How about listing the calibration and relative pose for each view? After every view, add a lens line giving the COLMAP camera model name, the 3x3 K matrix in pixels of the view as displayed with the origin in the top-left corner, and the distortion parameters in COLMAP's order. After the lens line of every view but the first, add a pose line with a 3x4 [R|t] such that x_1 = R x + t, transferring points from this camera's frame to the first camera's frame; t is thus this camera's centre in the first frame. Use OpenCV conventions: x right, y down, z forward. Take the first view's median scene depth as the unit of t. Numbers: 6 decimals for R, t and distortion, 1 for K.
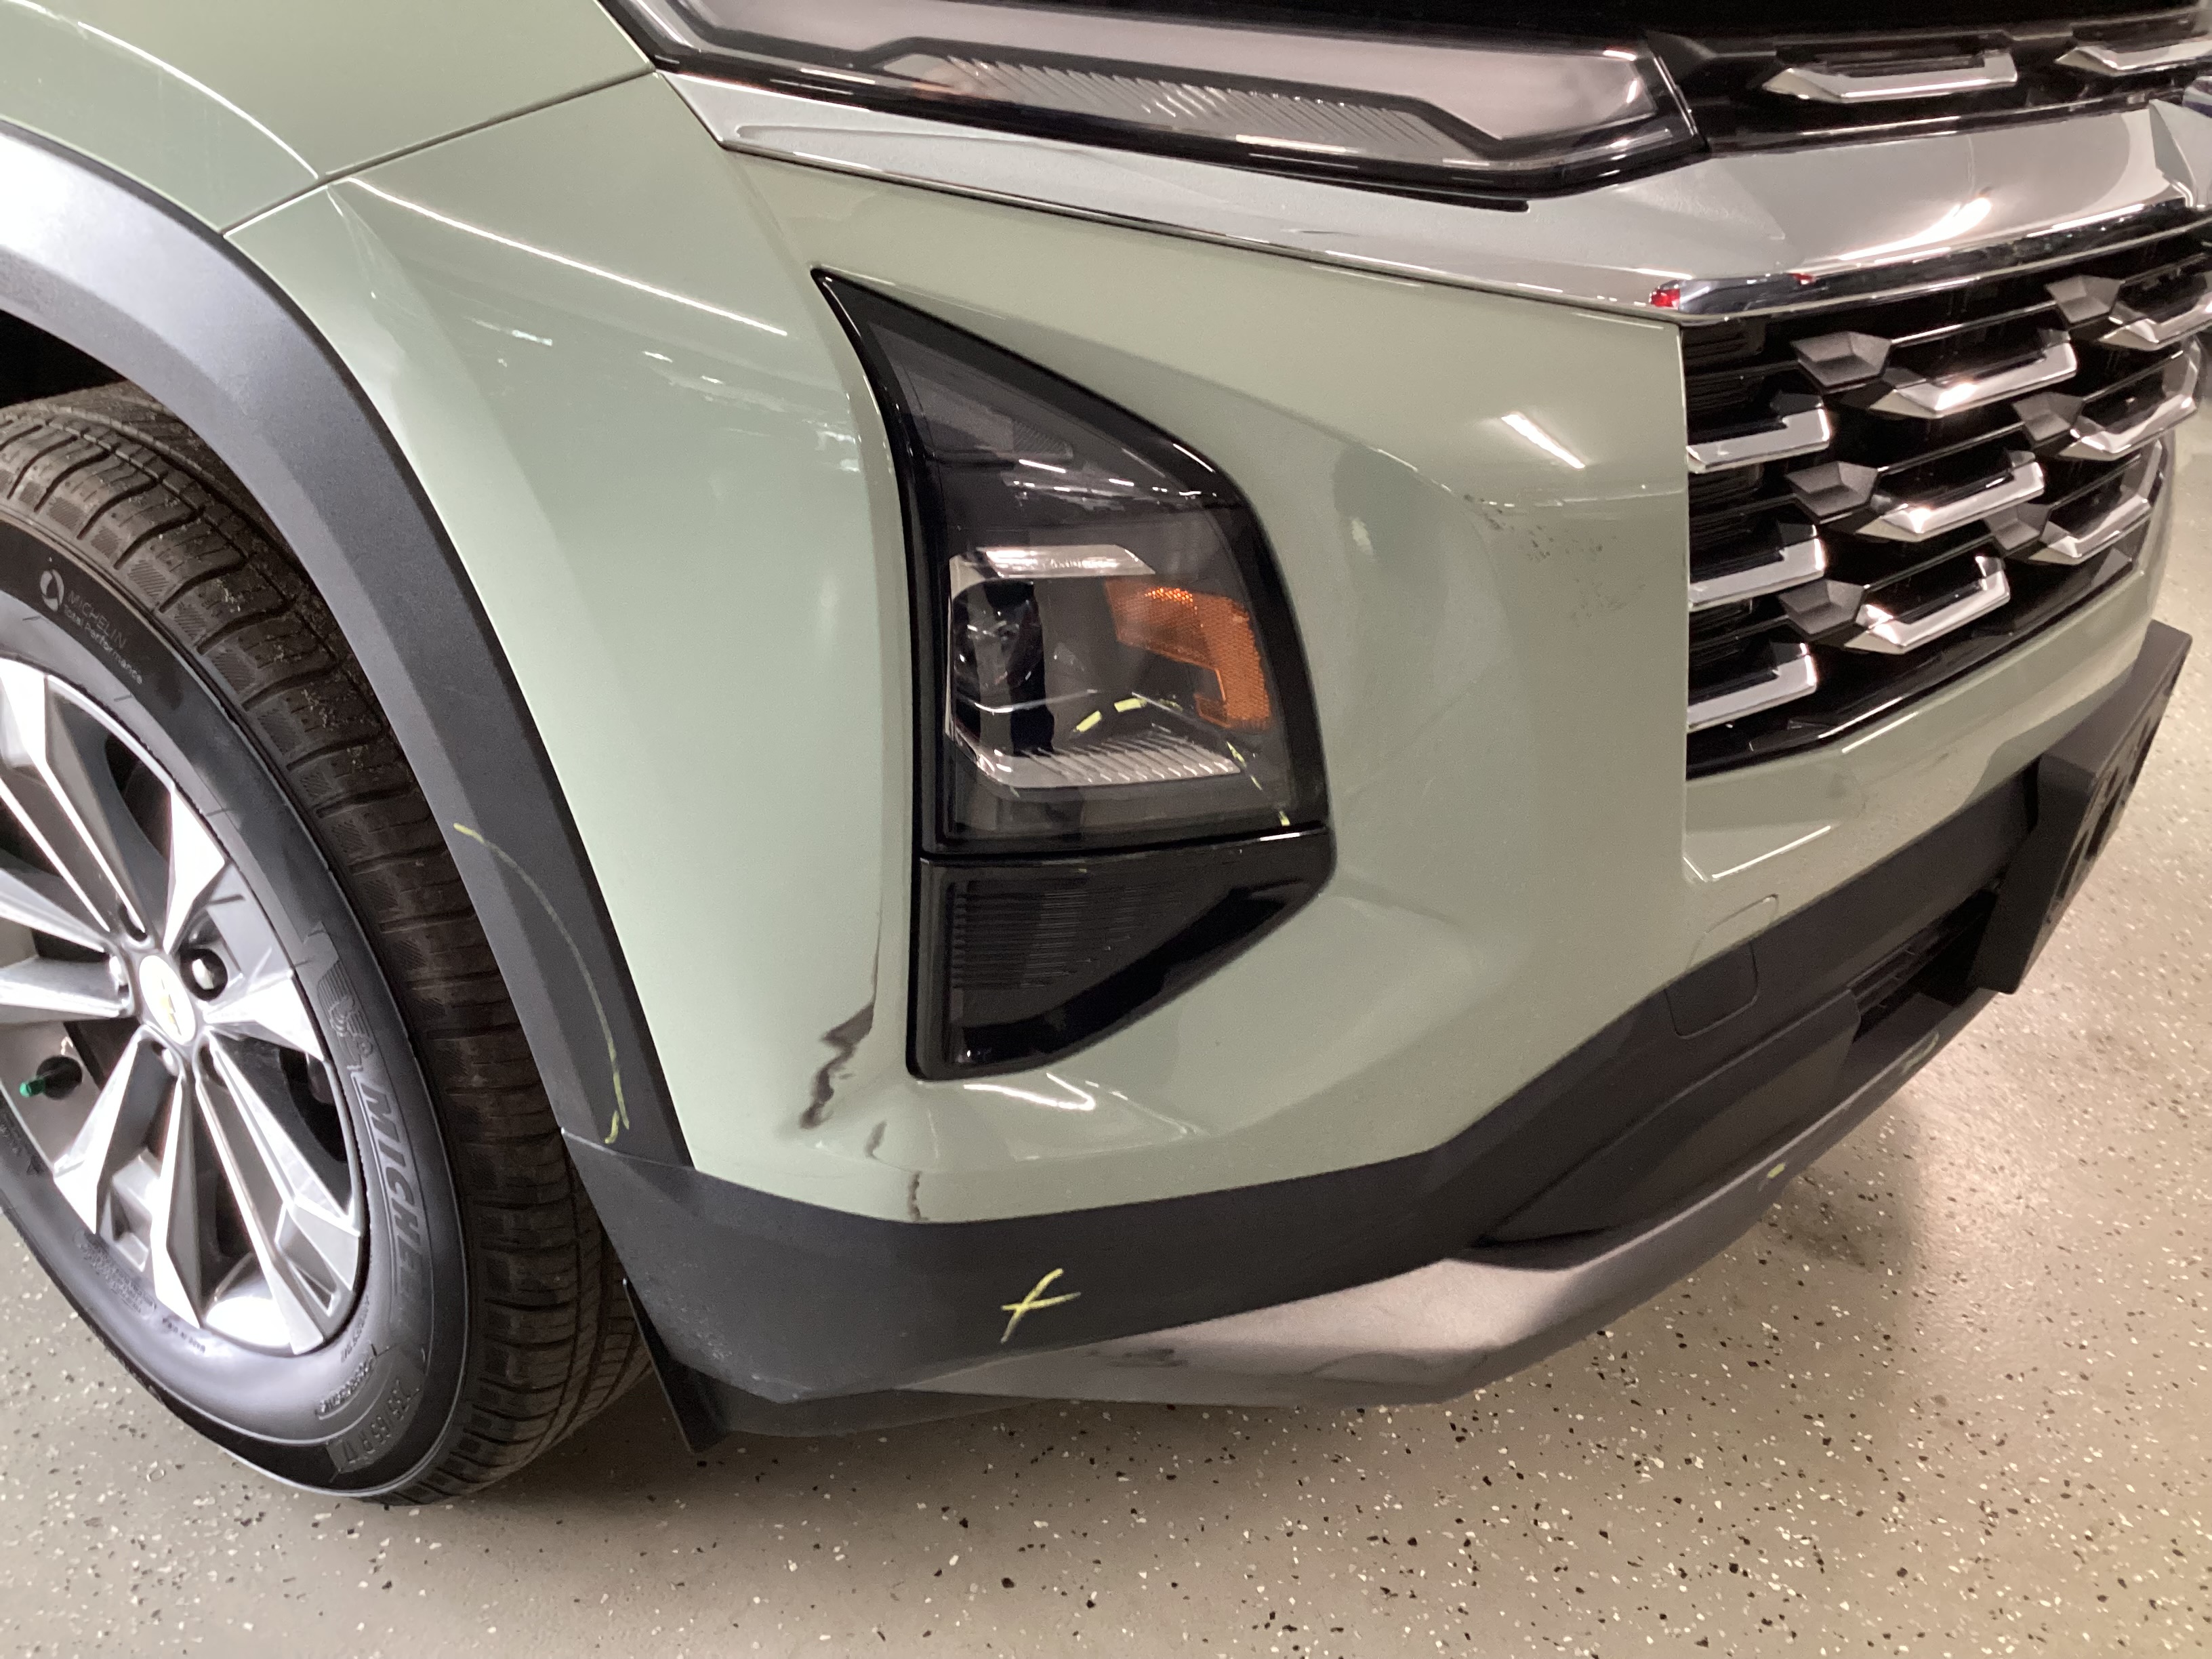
lens RADIAL K [[2008.2, 0, 1106.0], [0, 2008.2, 829.5], [0, 0, 1]] dist [0.128247, -0.279462]
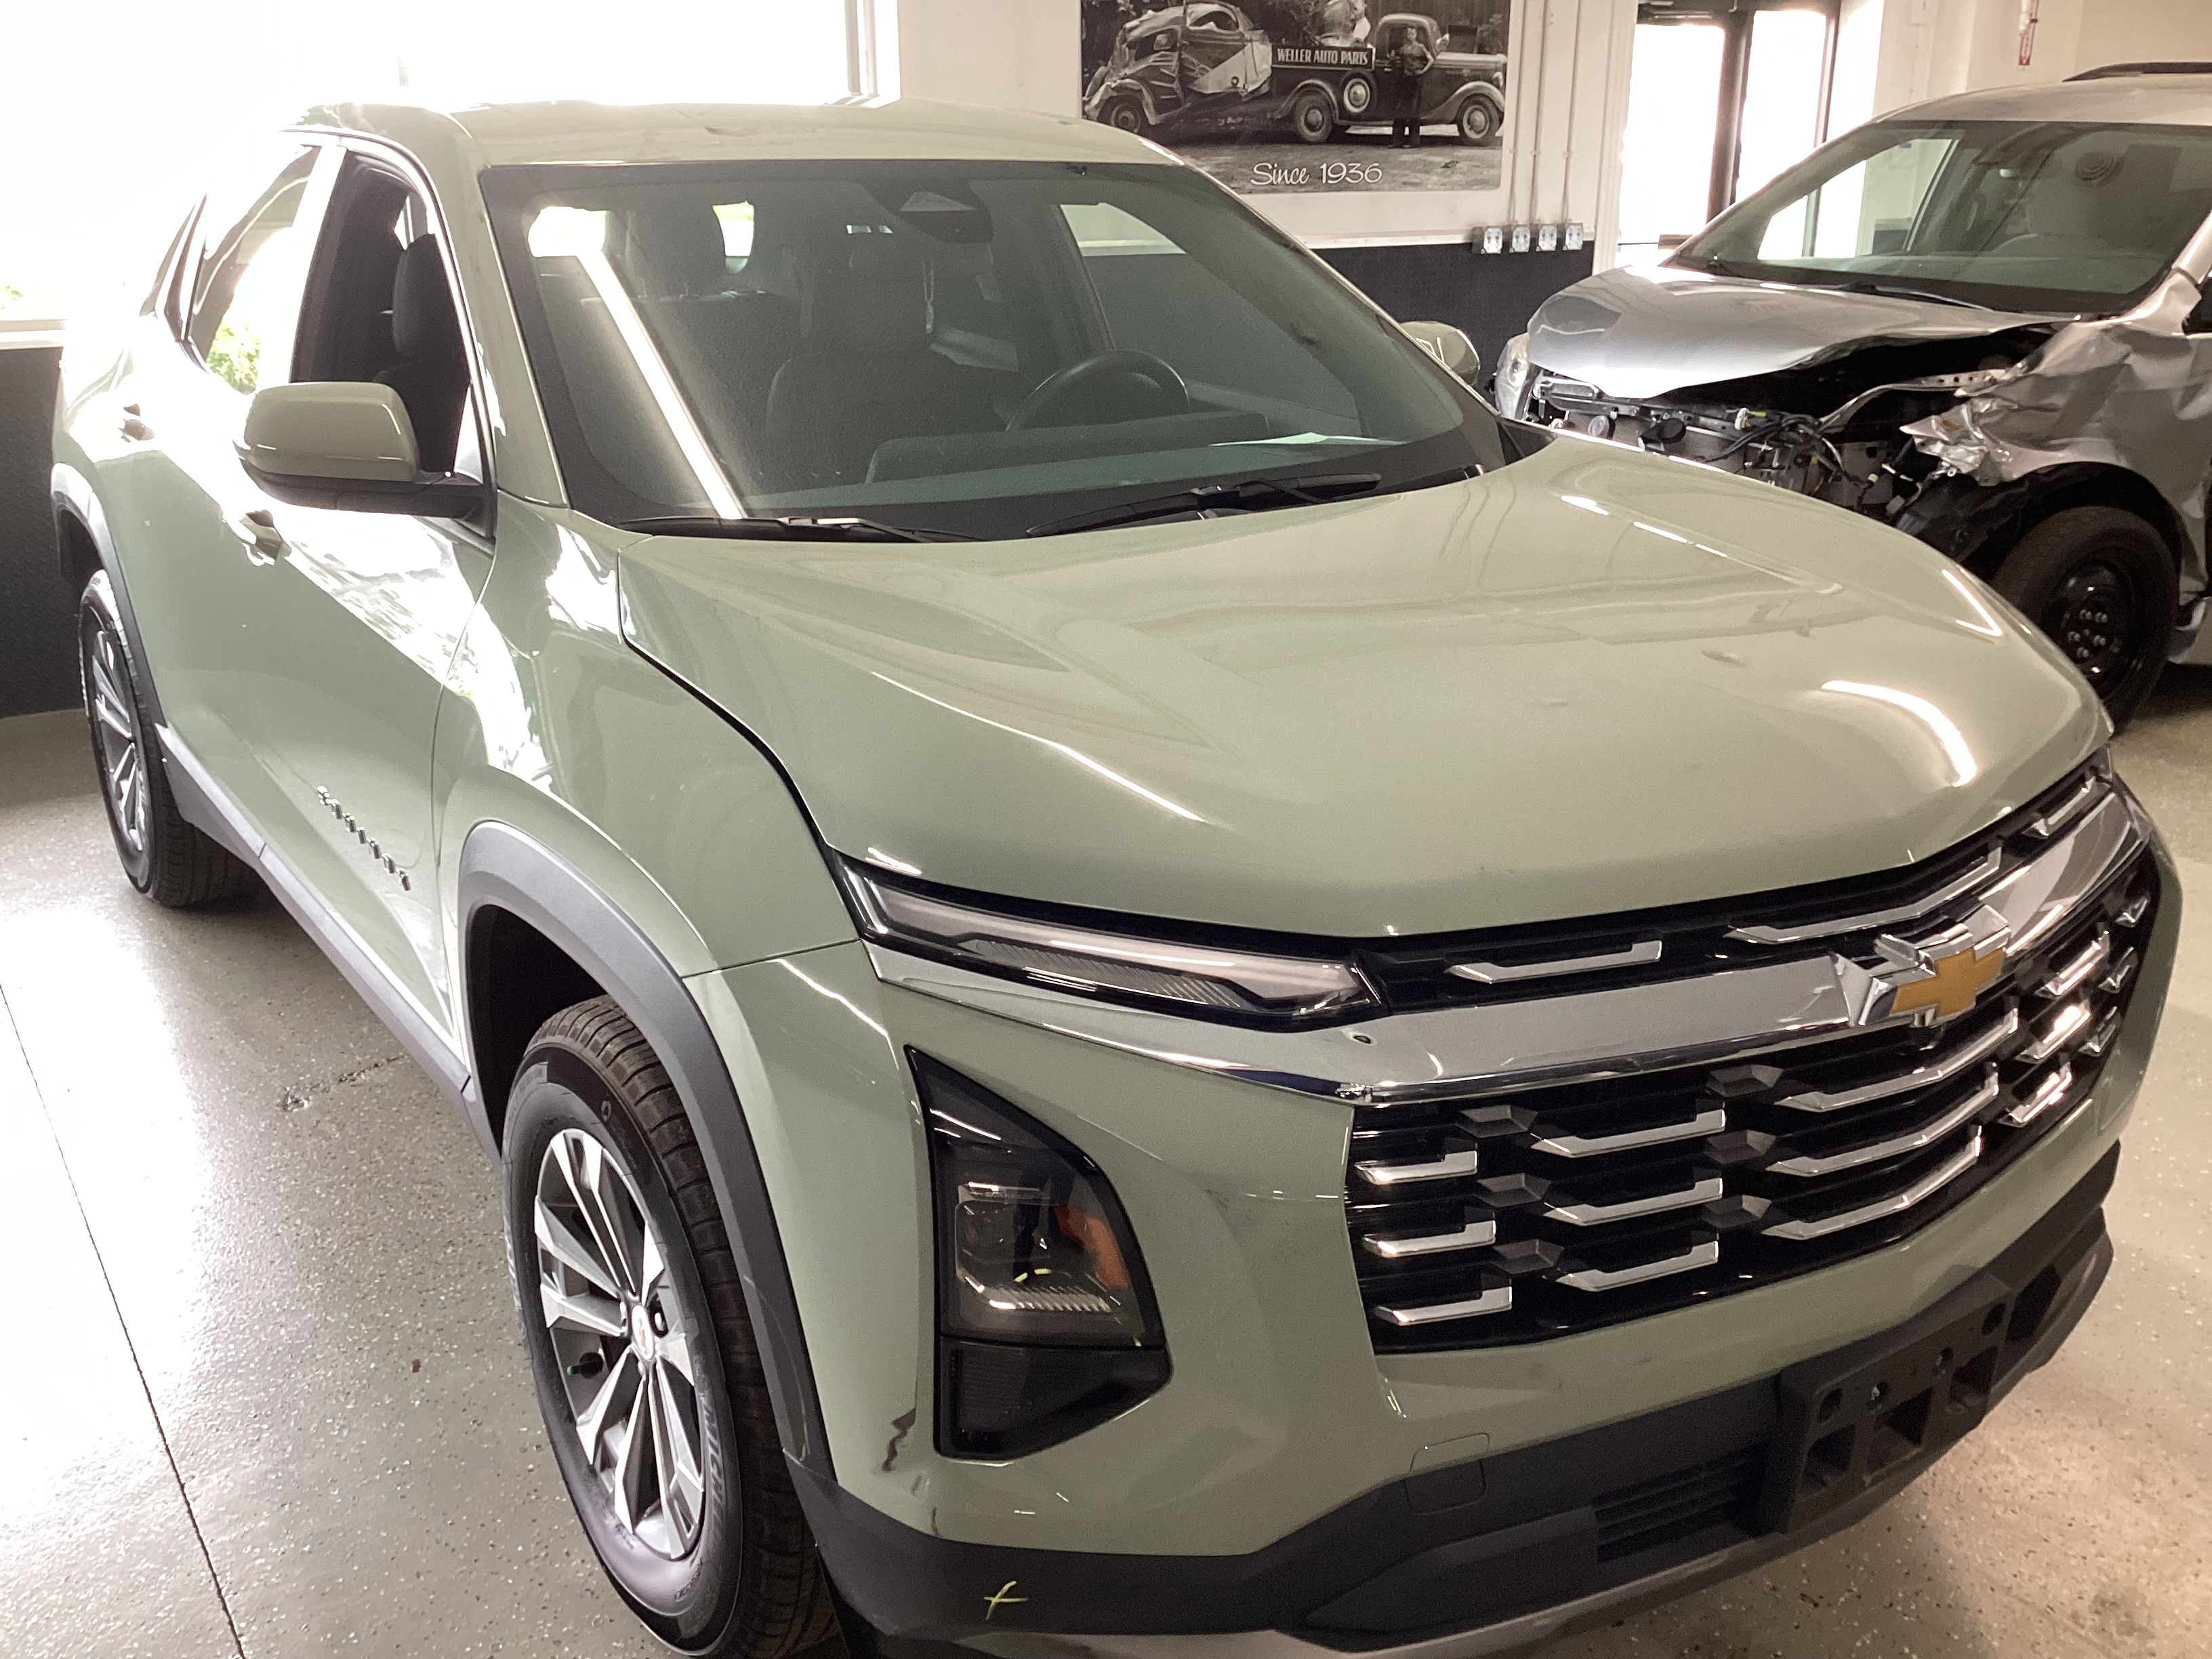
lens RADIAL K [[2008.2, 0, 1106.0], [0, 2008.2, 829.5], [0, 0, 1]] dist [0.128247, -0.279462]
pose [[0.942234, 0.077410, -0.325887, 0.520766], [-0.132112, 0.979941, -0.149203, -0.153446], [0.307800, 0.183638, 0.933561, -0.675861]]
